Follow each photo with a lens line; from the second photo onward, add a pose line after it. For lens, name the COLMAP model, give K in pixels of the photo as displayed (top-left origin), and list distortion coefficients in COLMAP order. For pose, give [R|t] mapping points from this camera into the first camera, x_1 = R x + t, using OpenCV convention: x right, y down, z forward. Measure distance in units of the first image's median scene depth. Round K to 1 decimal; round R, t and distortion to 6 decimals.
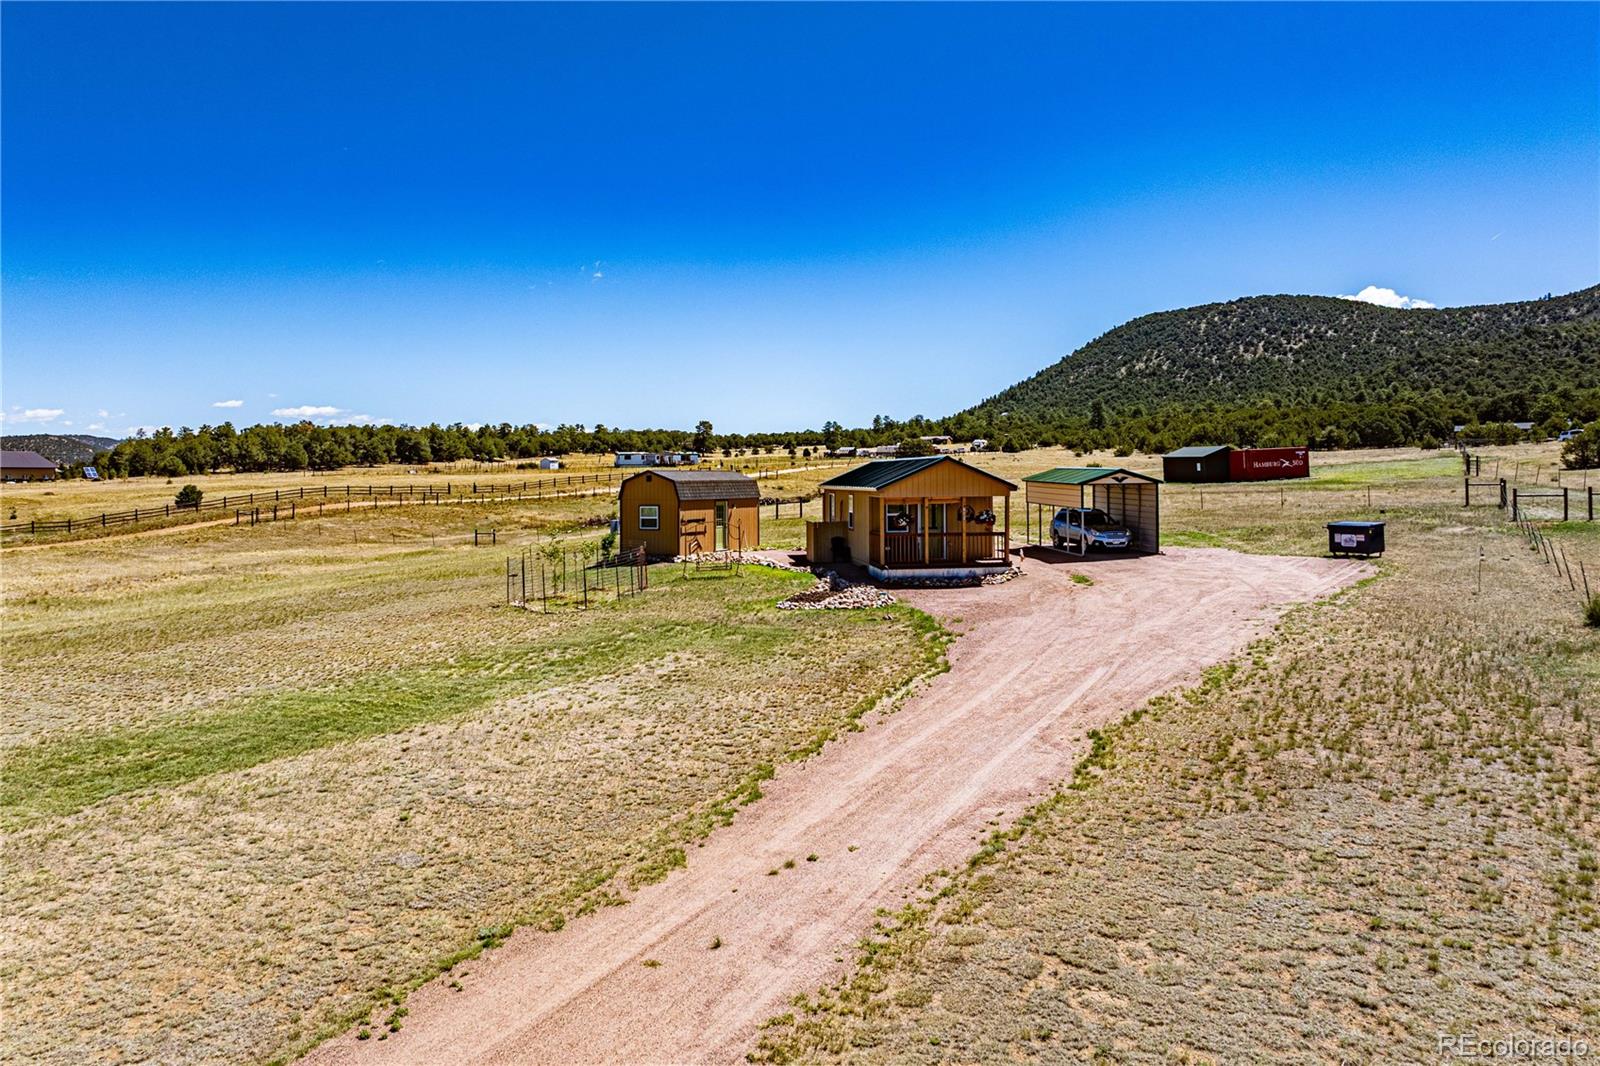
lens RADIAL K [[1117.5, 0, 802.0], [0, 1117.5, 522.2], [0, 0, 1]] dist [-0.031550, 0.015558]
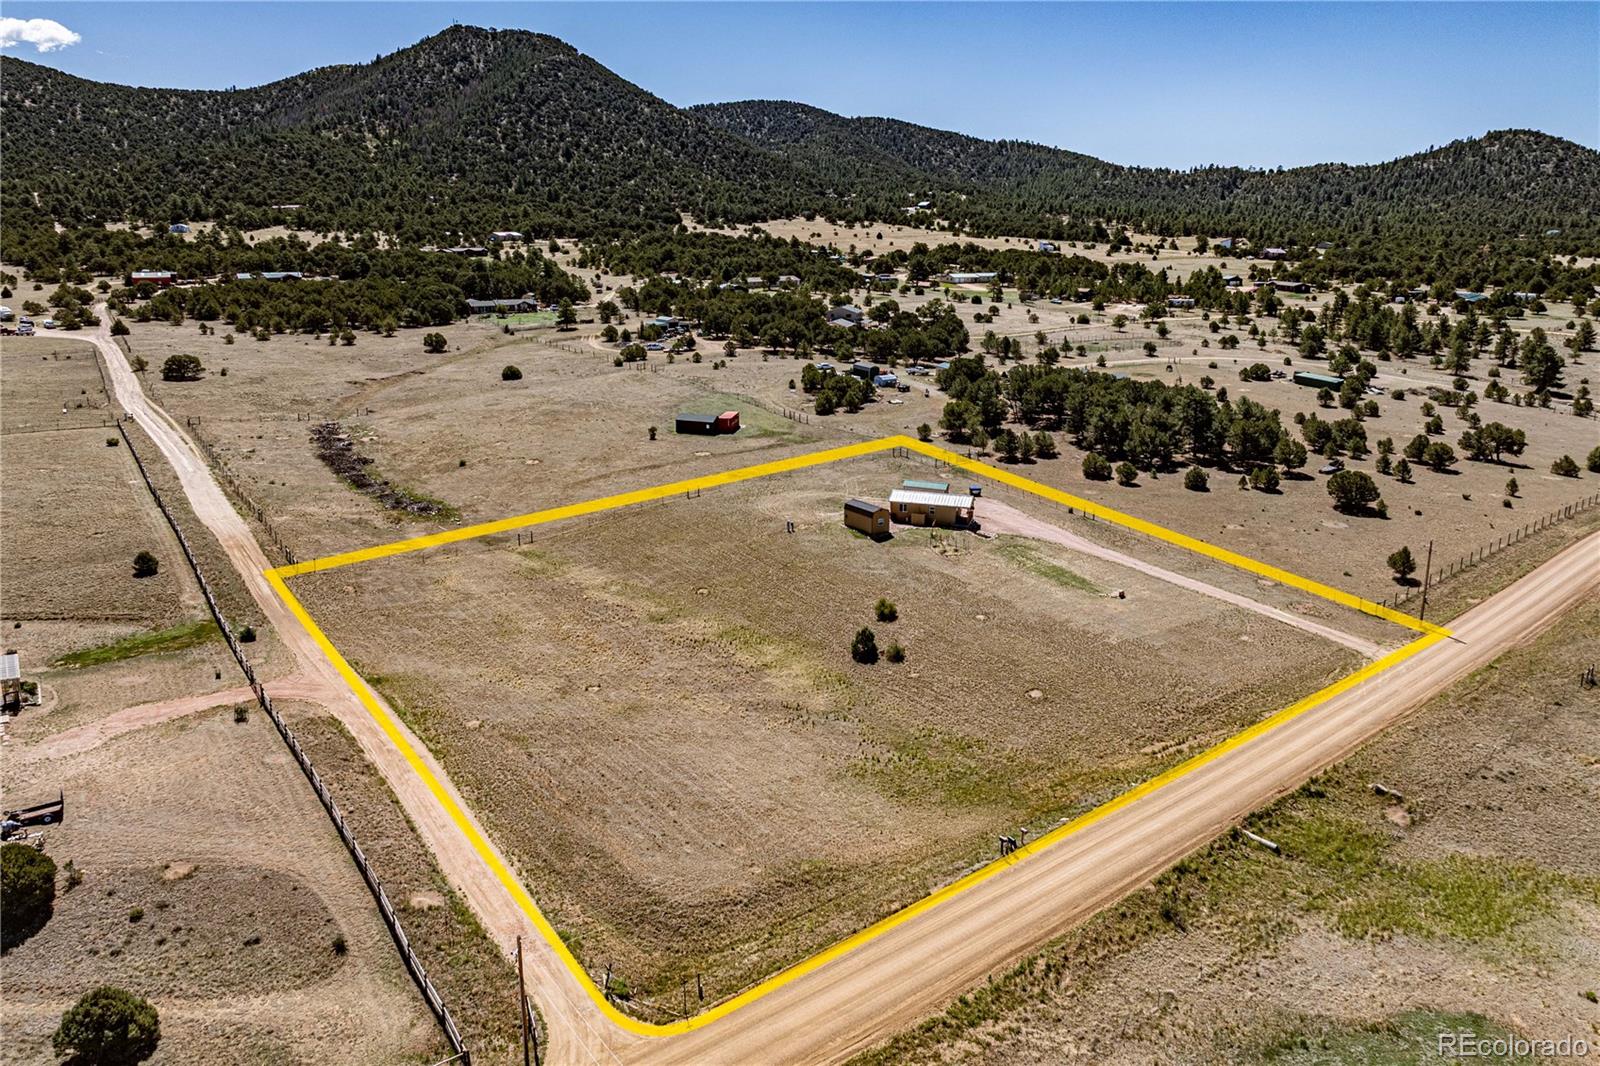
lens RADIAL K [[1117.5, 0, 807.1], [0, 1117.5, 538.2], [0, 0, 1]] dist [-0.031550, 0.015558]
pose [[0.428250, -0.234007, 0.872836, -0.208474], [0.020445, 0.968151, 0.249530, -0.052899], [-0.903429, -0.089016, 0.419395, -0.014775]]
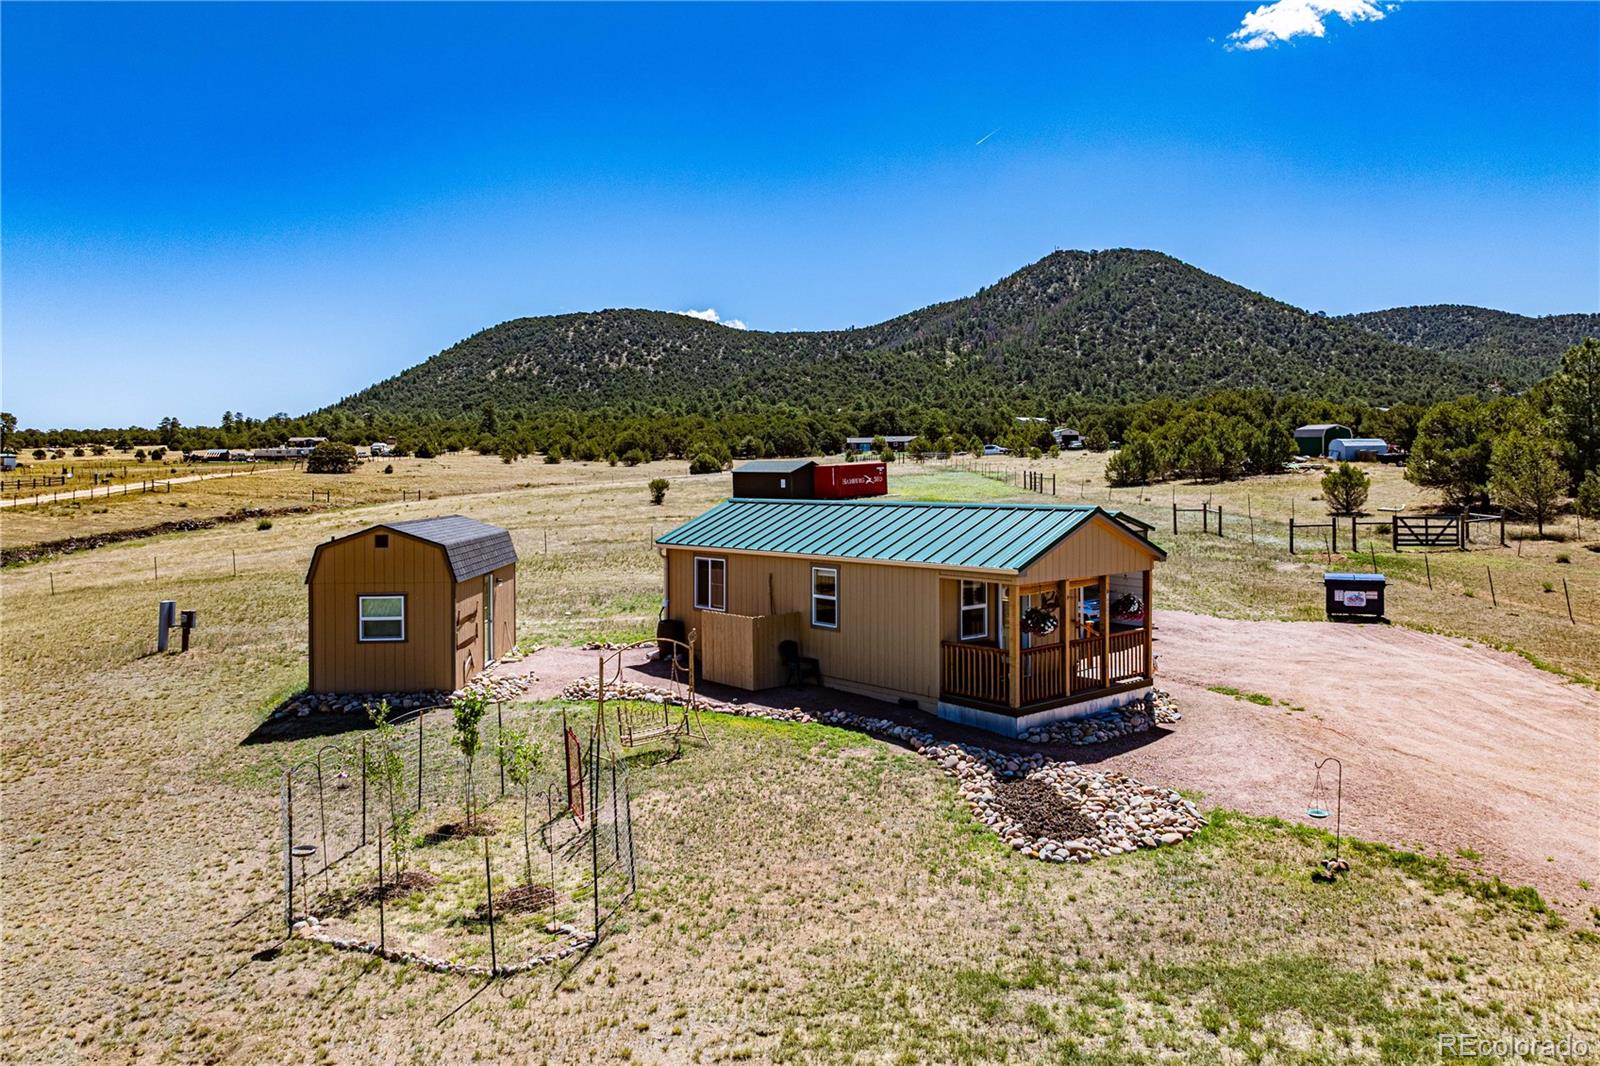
lens RADIAL K [[1117.5, 0, 798.4], [0, 1117.5, 504.5], [0, 0, 1]] dist [-0.031550, 0.015558]
pose [[0.847598, -0.011745, 0.530509, -0.015172], [0.021503, 0.999694, -0.012223, -0.002834], [-0.530203, 0.021768, 0.847591, 0.029974]]
